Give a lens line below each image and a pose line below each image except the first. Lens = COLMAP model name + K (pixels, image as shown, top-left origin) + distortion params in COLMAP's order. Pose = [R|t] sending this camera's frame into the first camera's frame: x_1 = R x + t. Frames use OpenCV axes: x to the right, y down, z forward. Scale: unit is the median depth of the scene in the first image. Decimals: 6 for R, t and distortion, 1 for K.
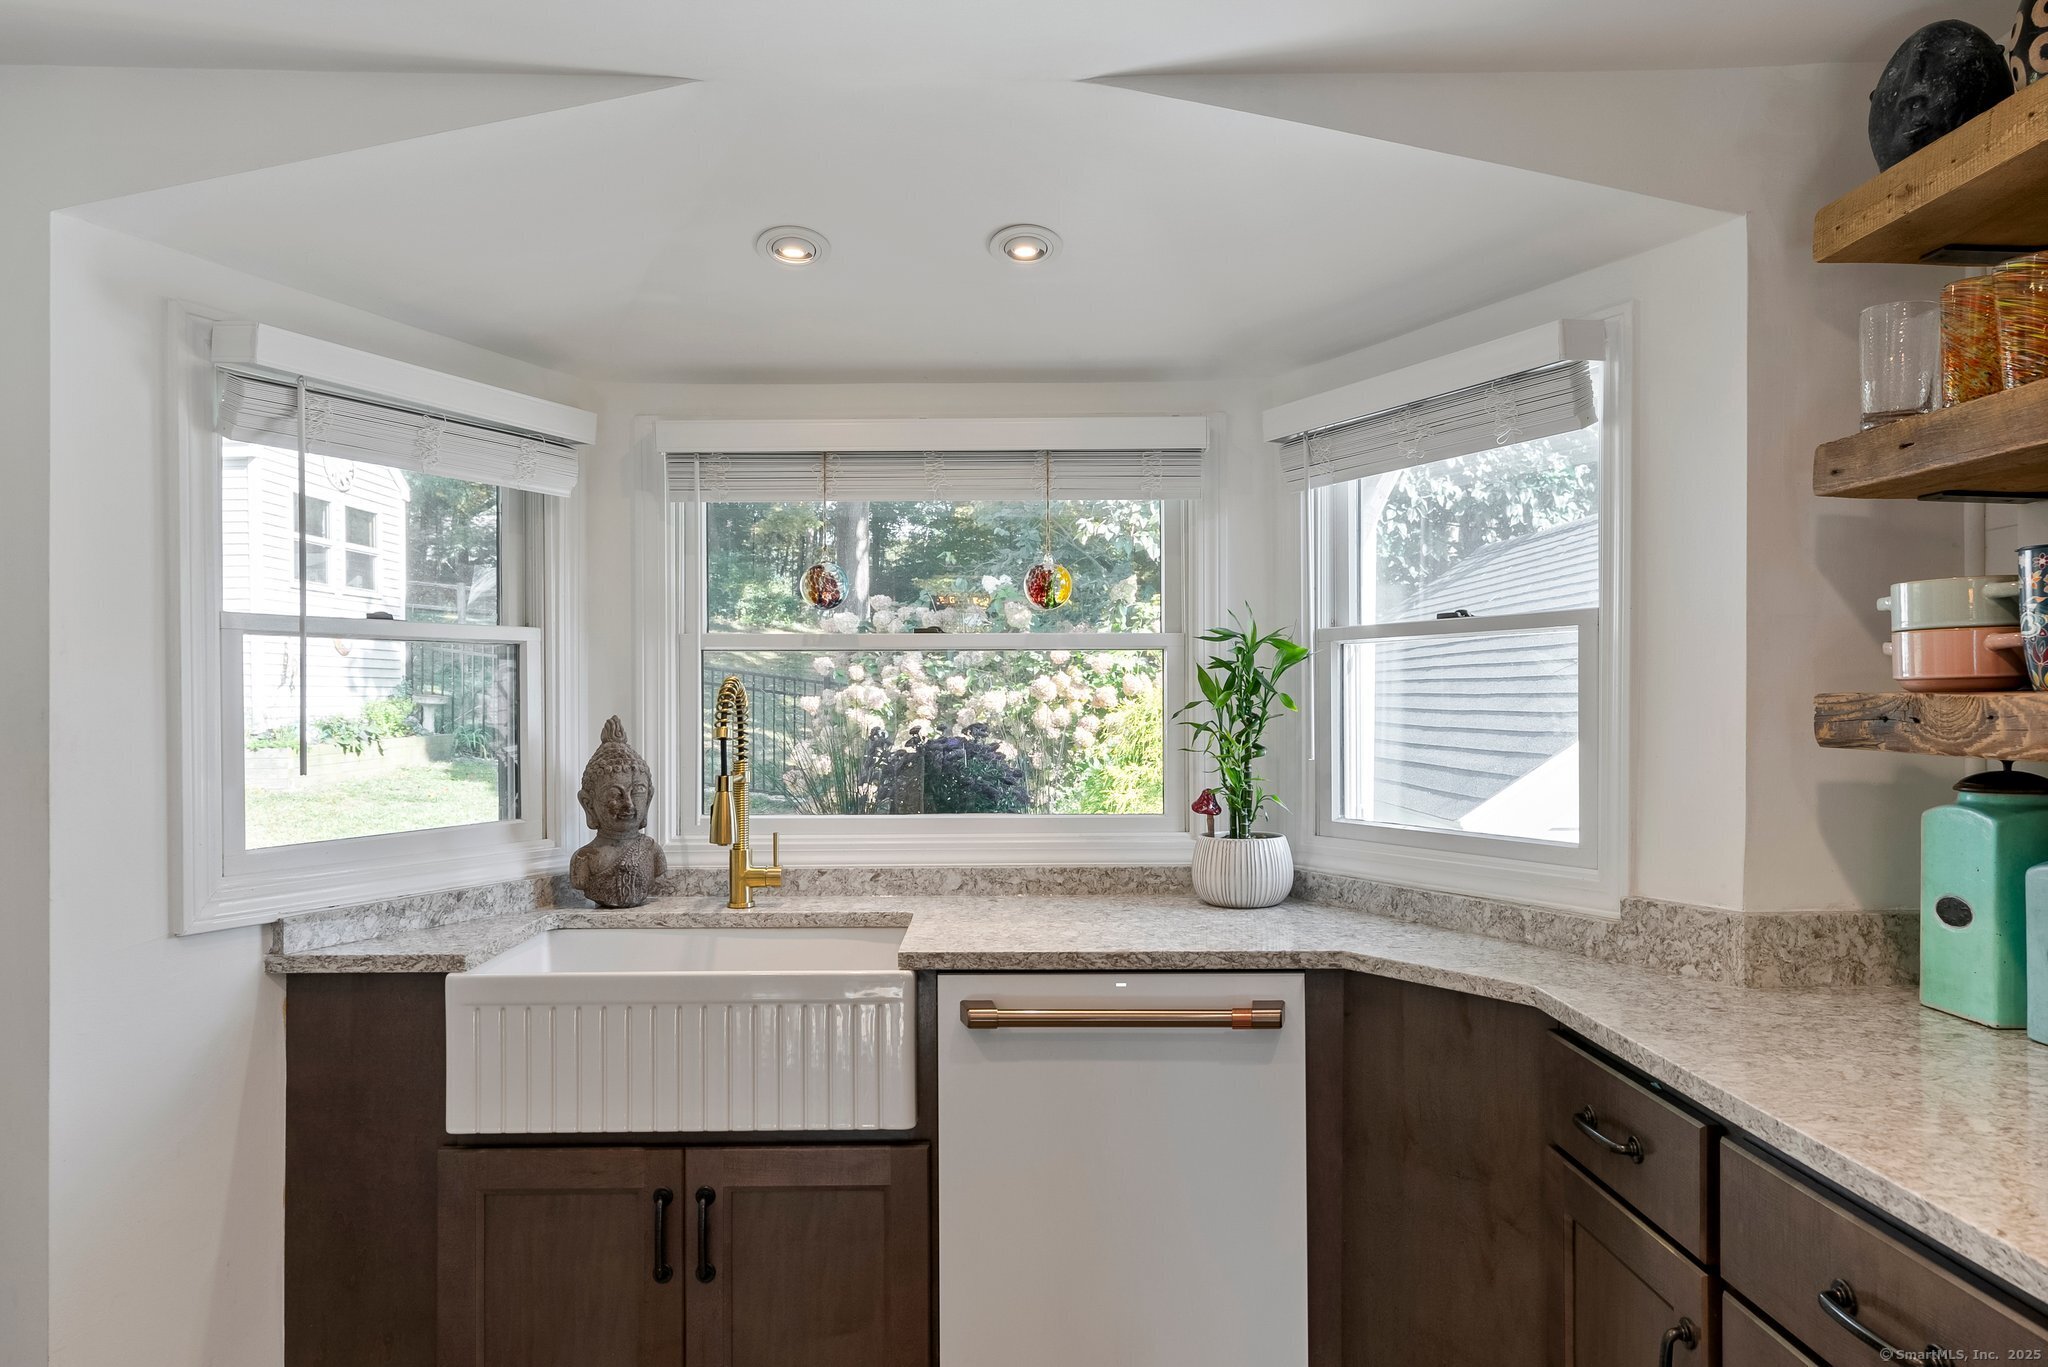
lens RADIAL K [[1337.9, 0, 1011.9], [0, 1337.9, 701.5], [0, 0, 1]] dist [0.003662, 0.000232]
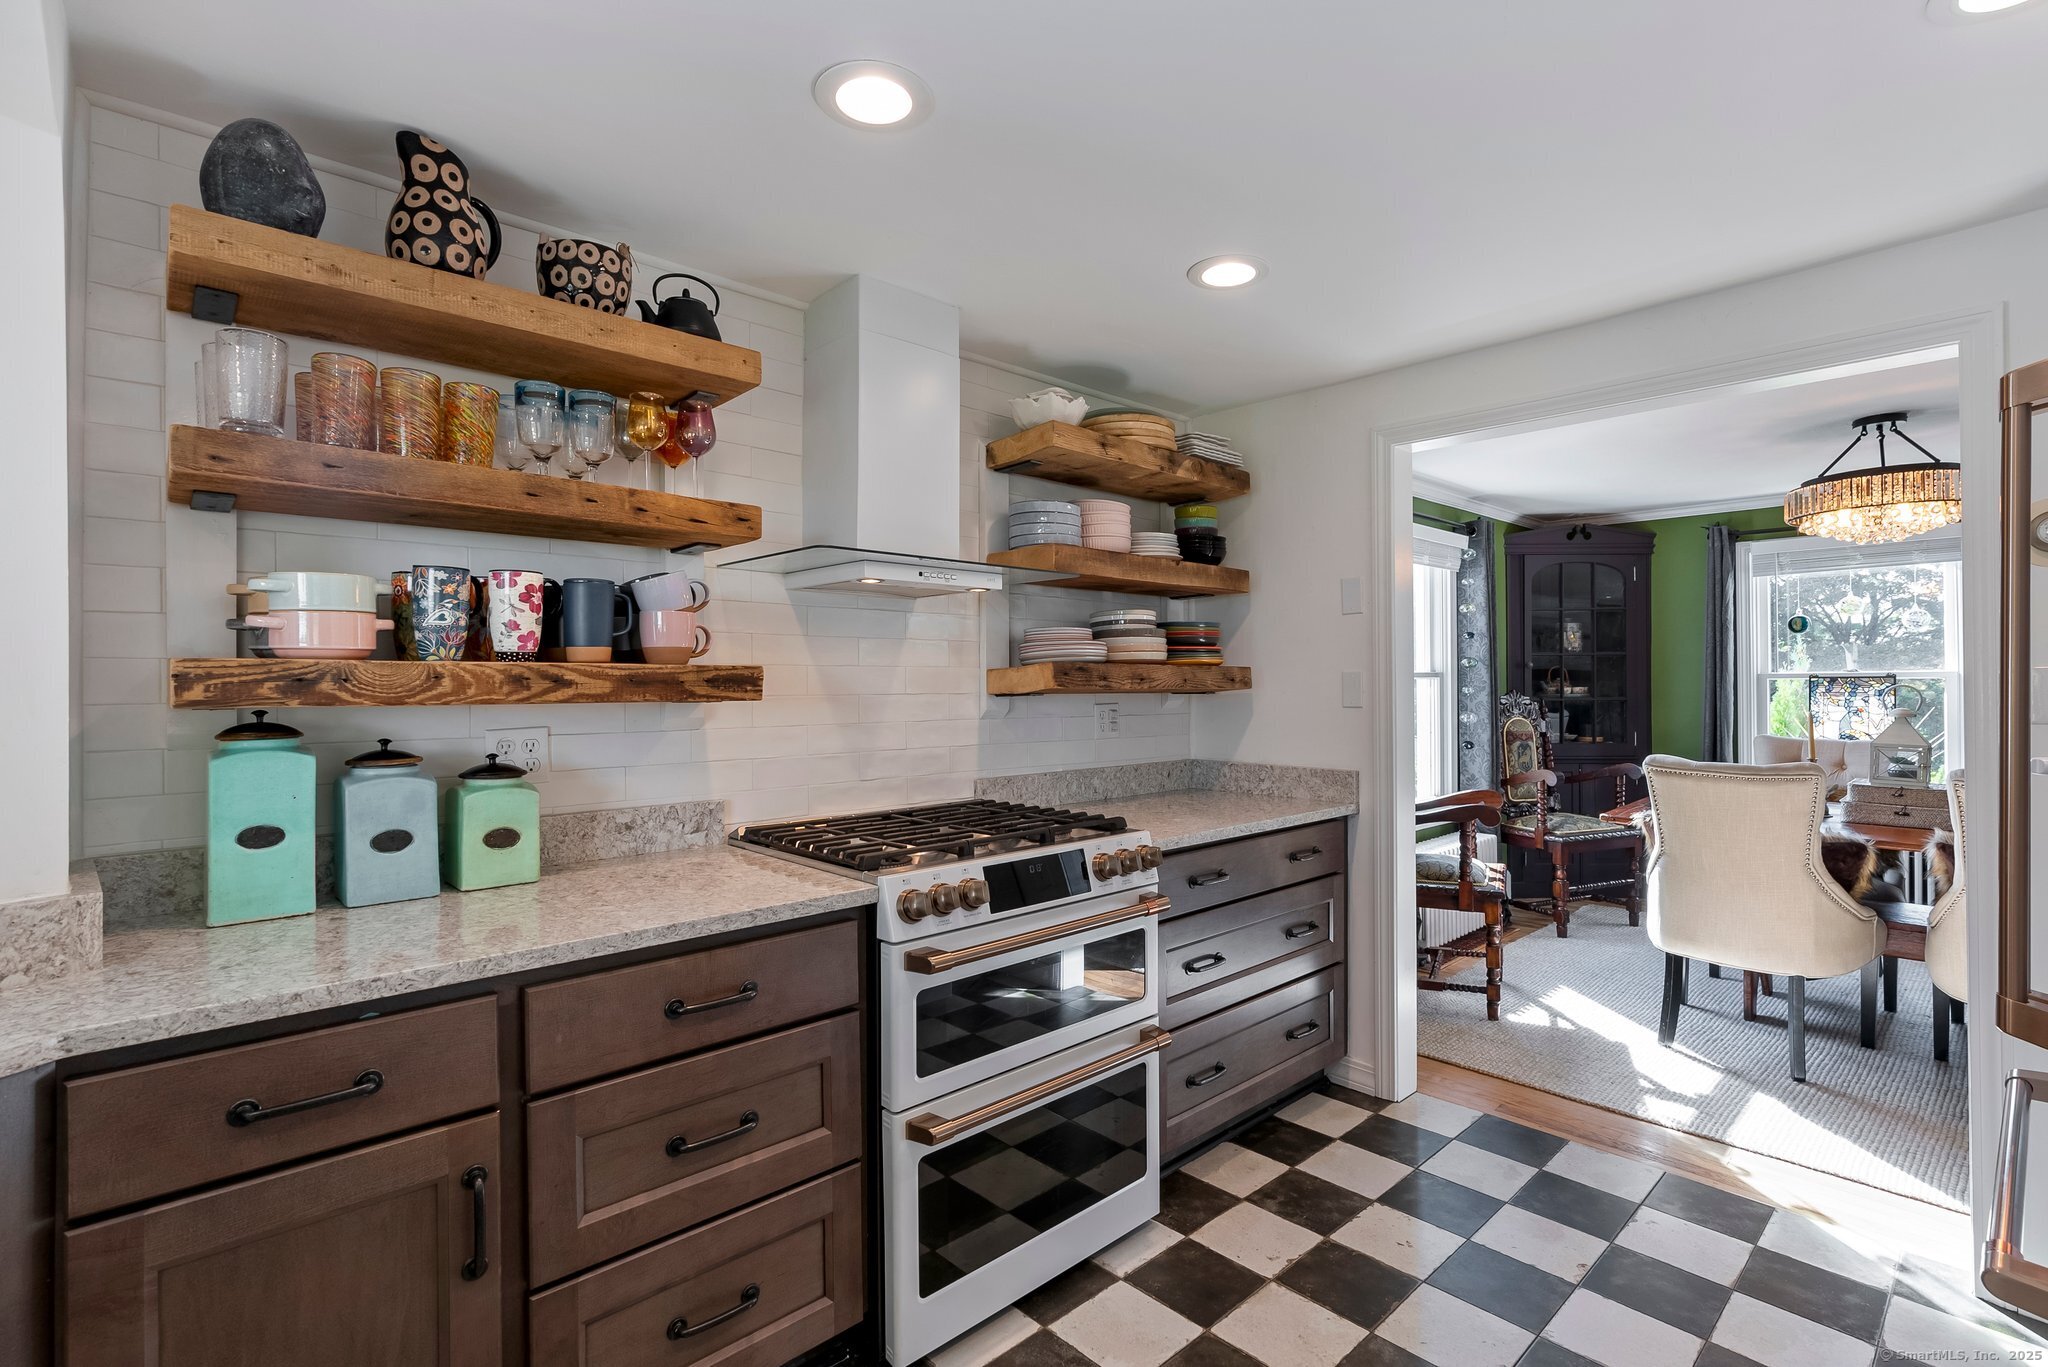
lens RADIAL K [[933.5, 0, 1019.0], [0, 933.5, 685.4], [0, 0, 1]] dist [-0.006327, -0.000148]
pose [[-0.667926, 0.009766, 0.744163, -0.323121], [0.013585, 0.999907, -0.000930, 0.021142], [-0.744103, 0.009489, -0.667997, 0.832335]]
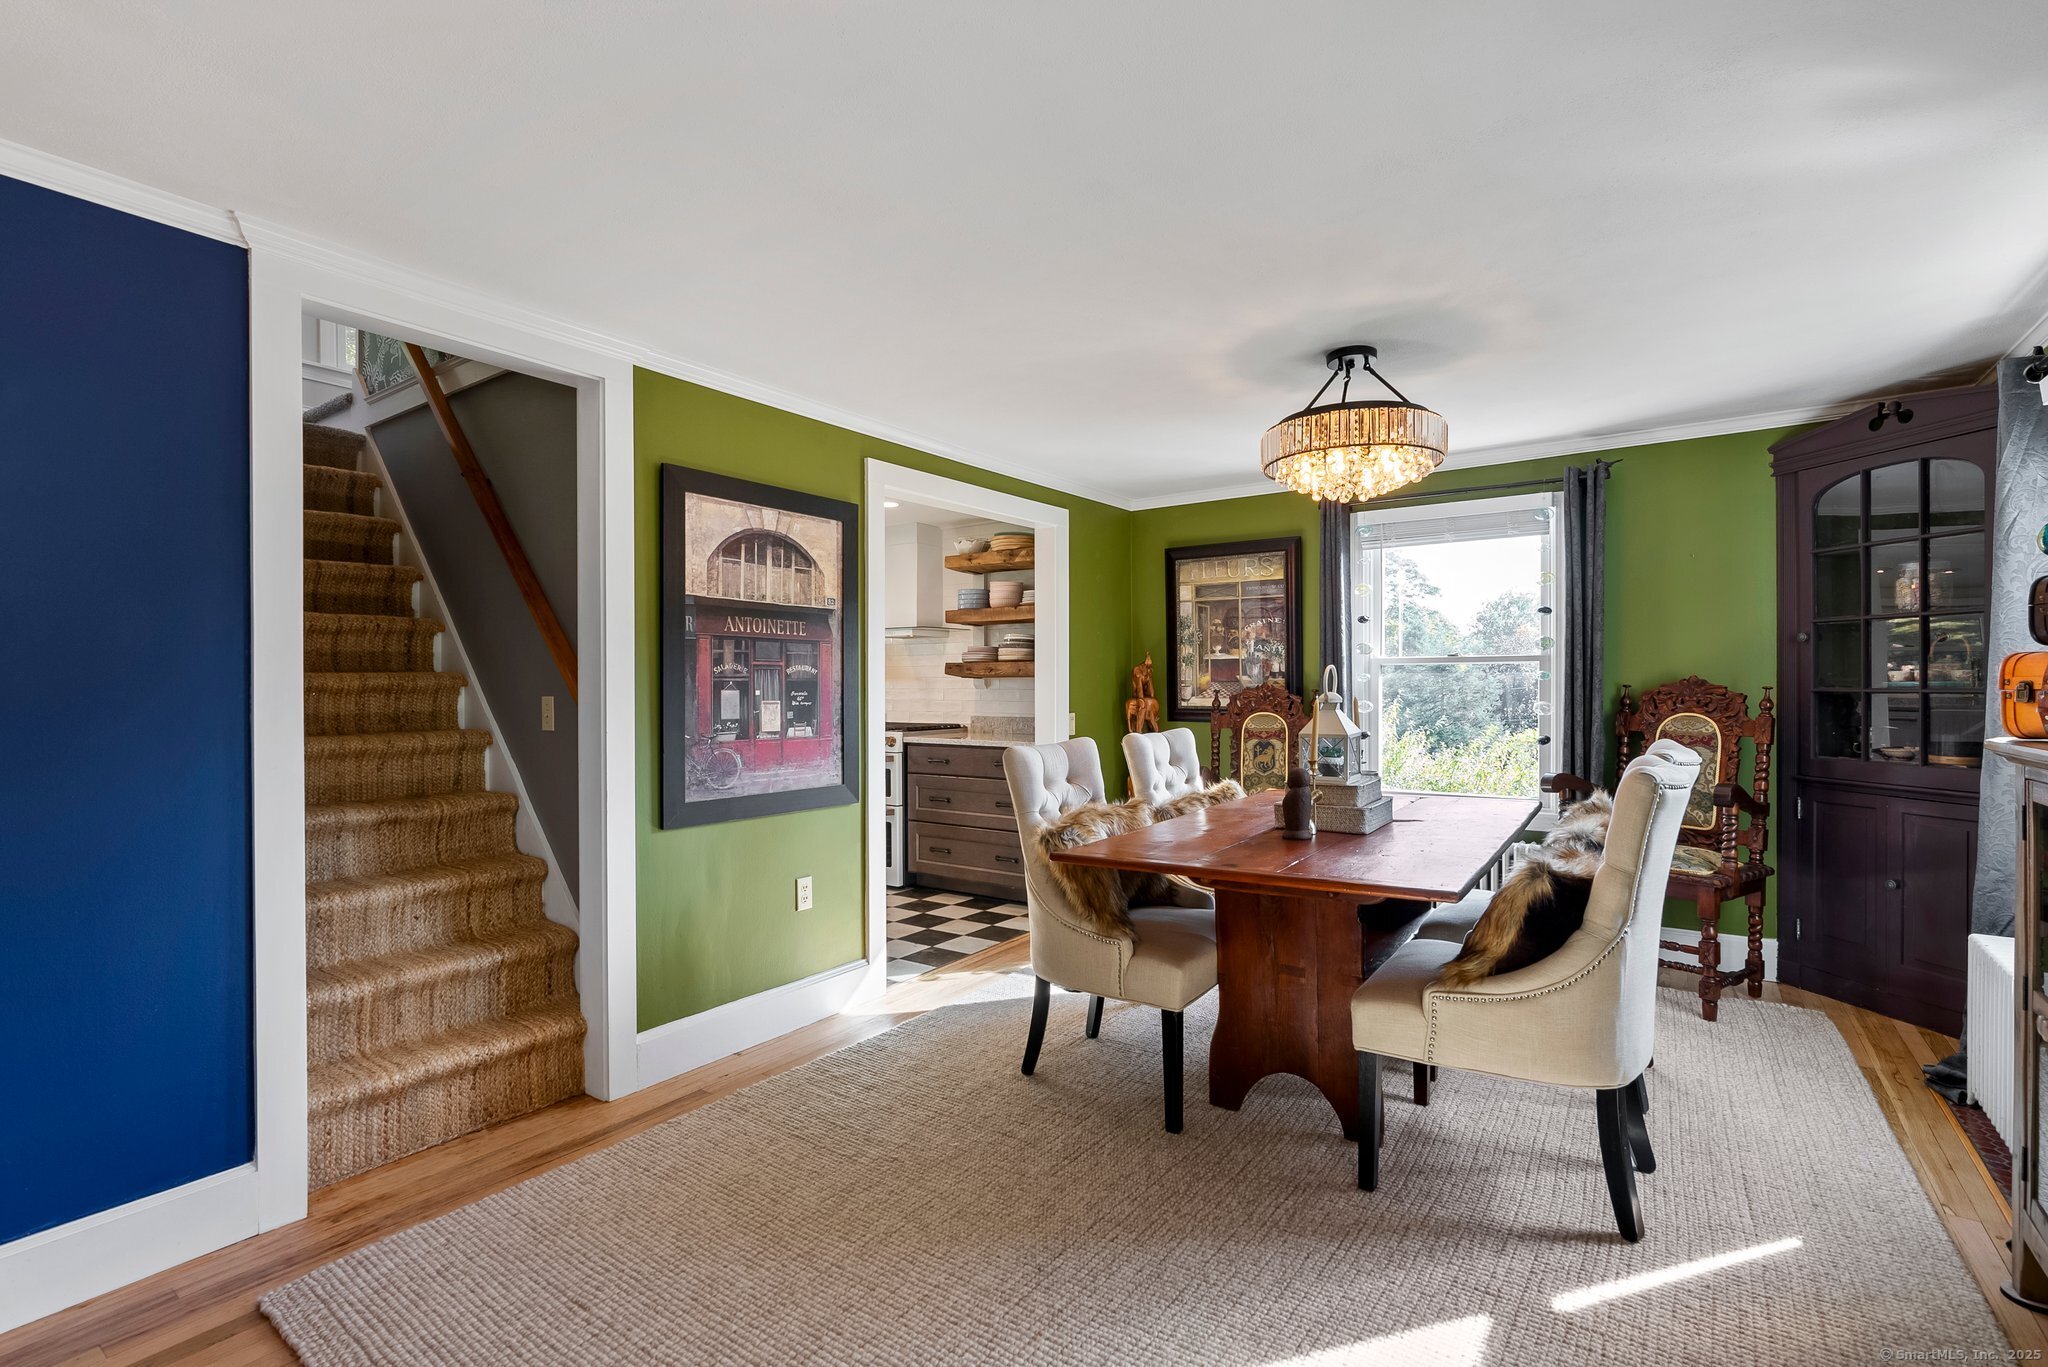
lens RADIAL K [[933.5, 0, 1019.0], [0, 933.5, 684.7], [0, 0, 1]] dist [-0.006327, -0.000148]
pose [[0.583451, 0.000065, 0.812148, -1.511121], [0.004862, 0.999982, -0.003572, 0.063022], [-0.812134, 0.006033, 0.583440, -1.687156]]
